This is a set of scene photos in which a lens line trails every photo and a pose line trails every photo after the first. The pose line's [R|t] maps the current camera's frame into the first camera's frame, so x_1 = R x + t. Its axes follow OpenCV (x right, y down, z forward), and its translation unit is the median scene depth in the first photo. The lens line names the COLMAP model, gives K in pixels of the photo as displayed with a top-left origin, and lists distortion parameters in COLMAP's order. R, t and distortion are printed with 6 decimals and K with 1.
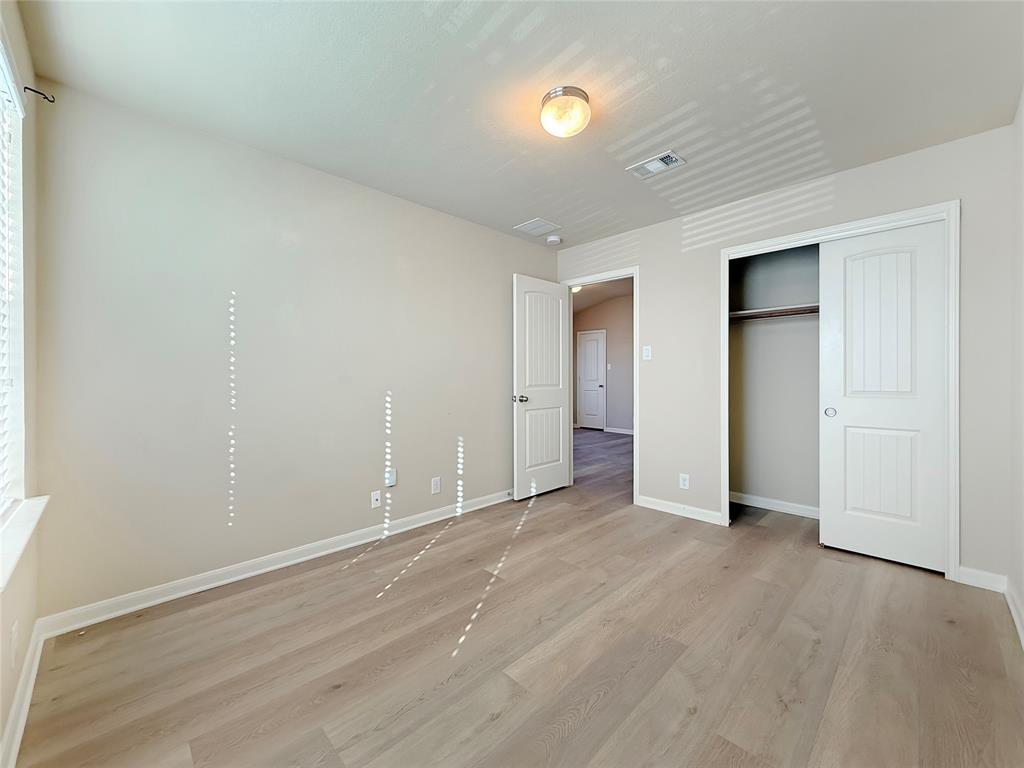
lens RADIAL K [[414.5, 0, 518.8], [0, 414.5, 379.0], [0, 0, 1]] dist [0.000622, -0.001439]
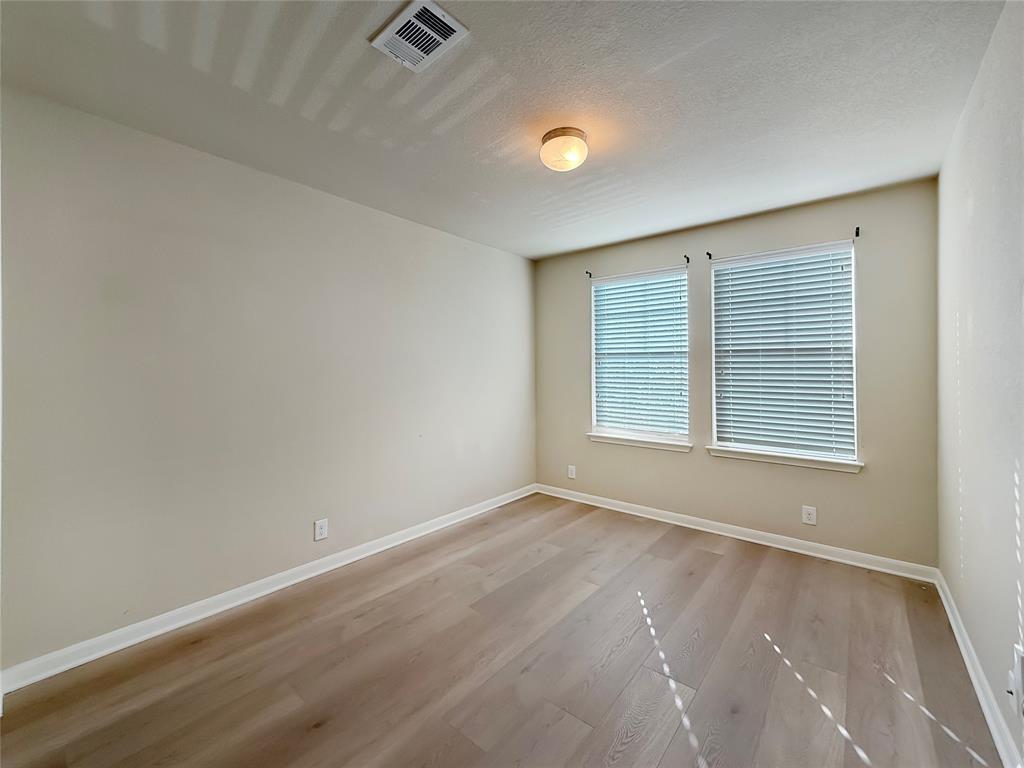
lens RADIAL K [[414.5, 0, 508.8], [0, 414.5, 377.3], [0, 0, 1]] dist [0.000622, -0.001439]
pose [[-0.997969, 0.007931, -0.063205, 0.319363], [0.007261, 0.999915, 0.010820, -0.075500], [0.063285, 0.010340, -0.997942, 2.042886]]
